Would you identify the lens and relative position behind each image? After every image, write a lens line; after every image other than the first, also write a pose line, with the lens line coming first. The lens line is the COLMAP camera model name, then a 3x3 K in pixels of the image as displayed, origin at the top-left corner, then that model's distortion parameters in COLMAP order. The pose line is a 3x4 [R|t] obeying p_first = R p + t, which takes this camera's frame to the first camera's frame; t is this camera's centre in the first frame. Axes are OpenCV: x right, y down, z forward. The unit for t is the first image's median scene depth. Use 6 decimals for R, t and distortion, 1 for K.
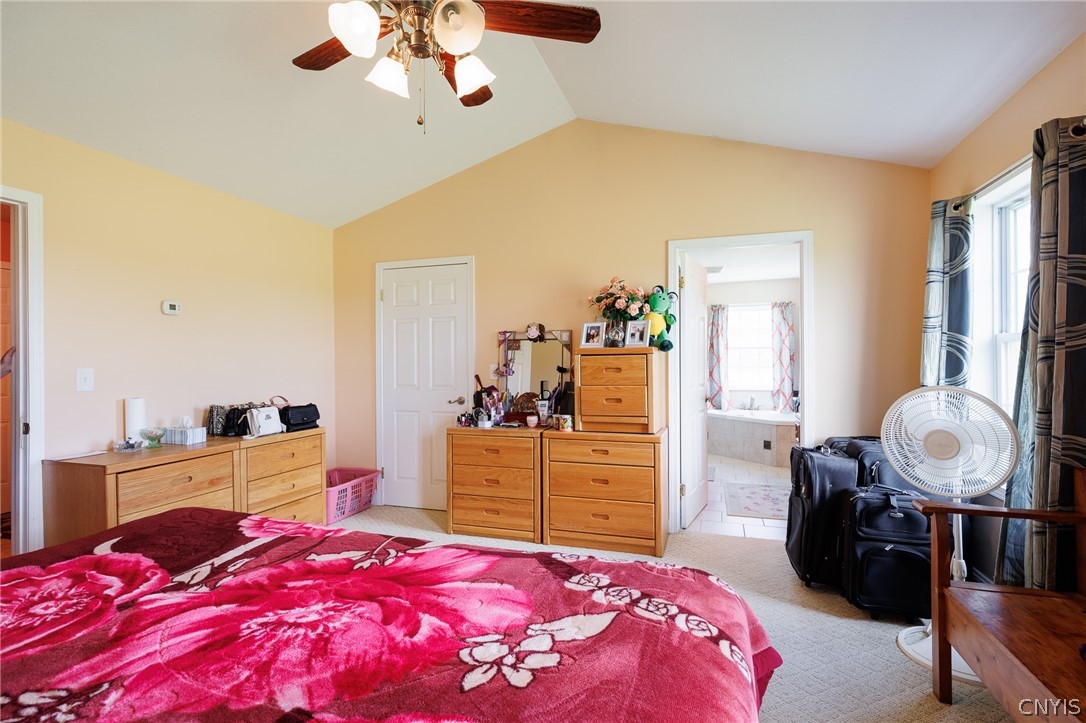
lens RADIAL K [[529.7, 0, 544.1], [0, 529.7, 365.7], [0, 0, 1]] dist [-0.000678, -0.000166]
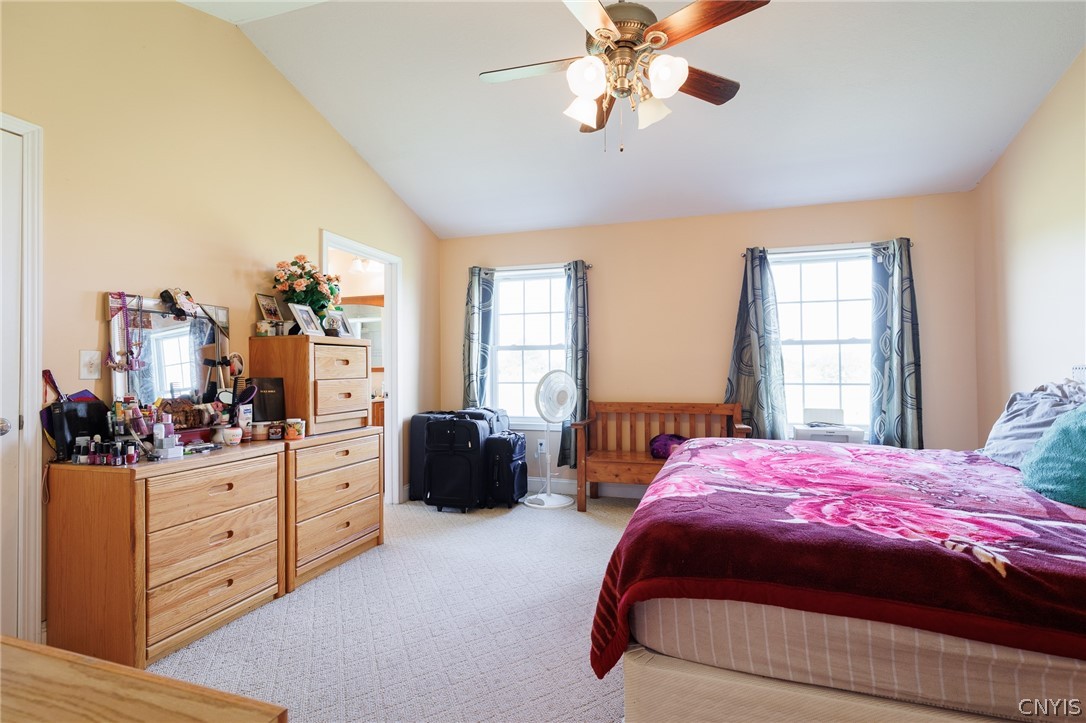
lens RADIAL K [[529.7, 0, 544.1], [0, 529.7, 365.7], [0, 0, 1]] dist [-0.000678, -0.000166]
pose [[-0.031581, 0.013809, 0.999406, -0.803097], [0.006905, 0.999884, -0.013597, 0.029377], [-0.999477, 0.006471, -0.031673, 0.690661]]
